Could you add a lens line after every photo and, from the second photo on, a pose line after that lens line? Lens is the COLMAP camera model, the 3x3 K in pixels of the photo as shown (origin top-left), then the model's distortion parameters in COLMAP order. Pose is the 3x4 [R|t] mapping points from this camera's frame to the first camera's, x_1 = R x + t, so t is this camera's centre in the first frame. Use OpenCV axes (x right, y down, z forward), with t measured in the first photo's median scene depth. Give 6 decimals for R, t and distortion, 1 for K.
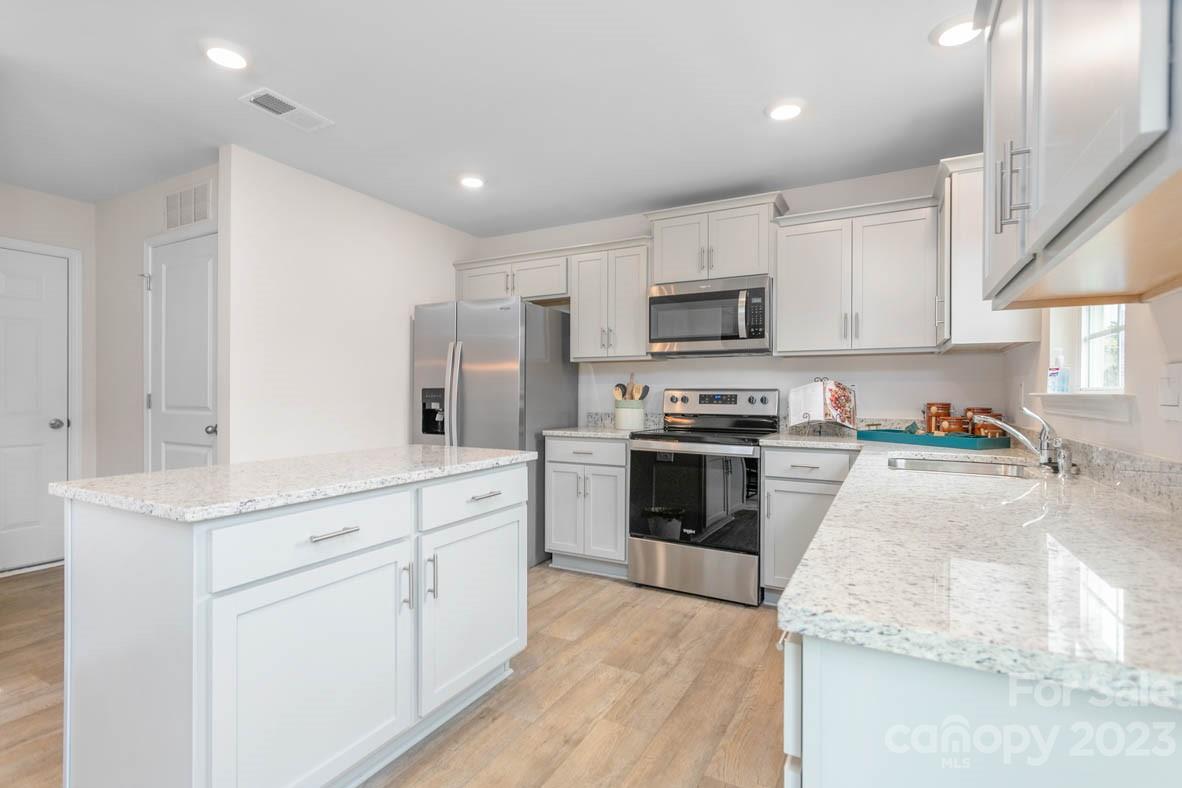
lens RADIAL K [[561.7, 0, 591.0], [0, 561.7, 394.0], [0, 0, 1]] dist [0.001883, 0.000208]
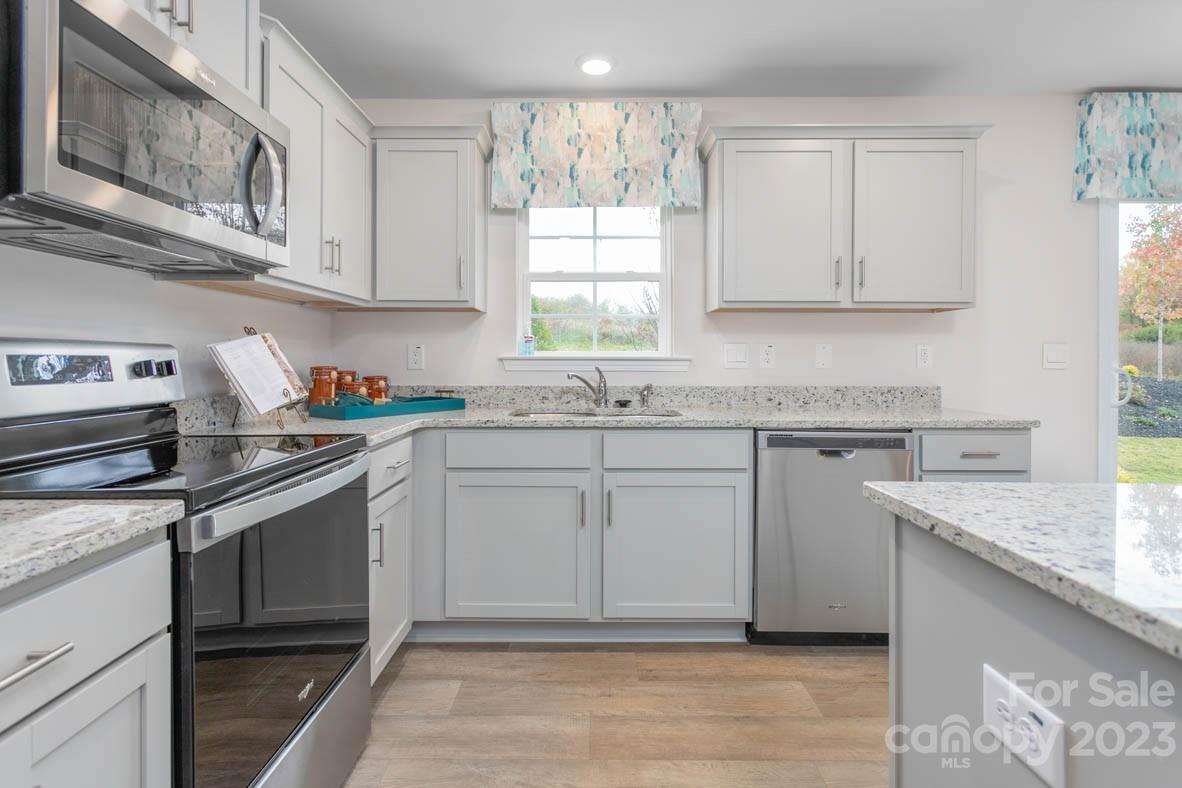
lens RADIAL K [[576.7, 0, 592.6], [0, 576.7, 360.9], [0, 0, 1]] dist [0.000770, 0.000040]
pose [[-0.469231, -0.008588, 0.883034, -0.266061], [-0.003480, 0.999963, 0.007877, -0.000718], [-0.883069, 0.000623, -0.469243, 0.913161]]
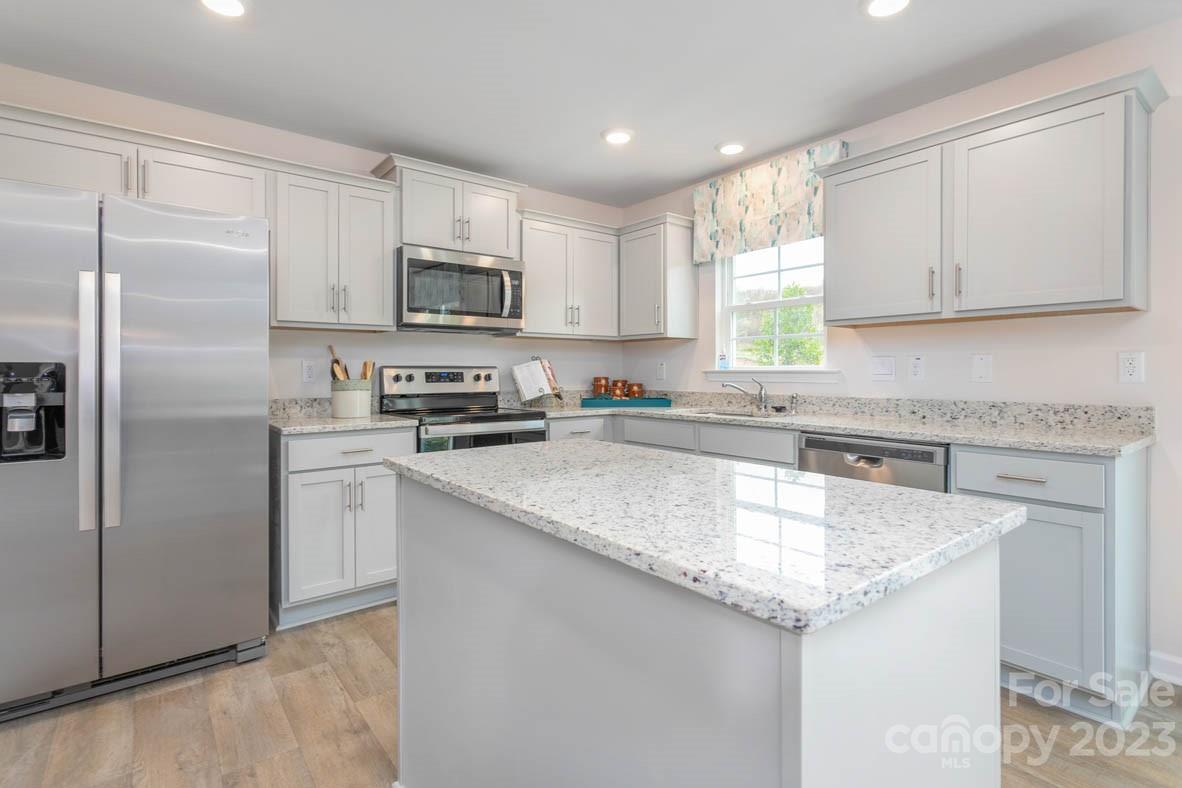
lens RADIAL K [[563.1, 0, 584.1], [0, 563.1, 375.2], [0, 0, 1]] dist [-0.000111, 0.000114]
pose [[0.403389, -0.010651, 0.914967, -0.572508], [0.004212, 0.999943, 0.009783, -0.002574], [-0.915019, -0.000092, 0.403411, 0.419362]]
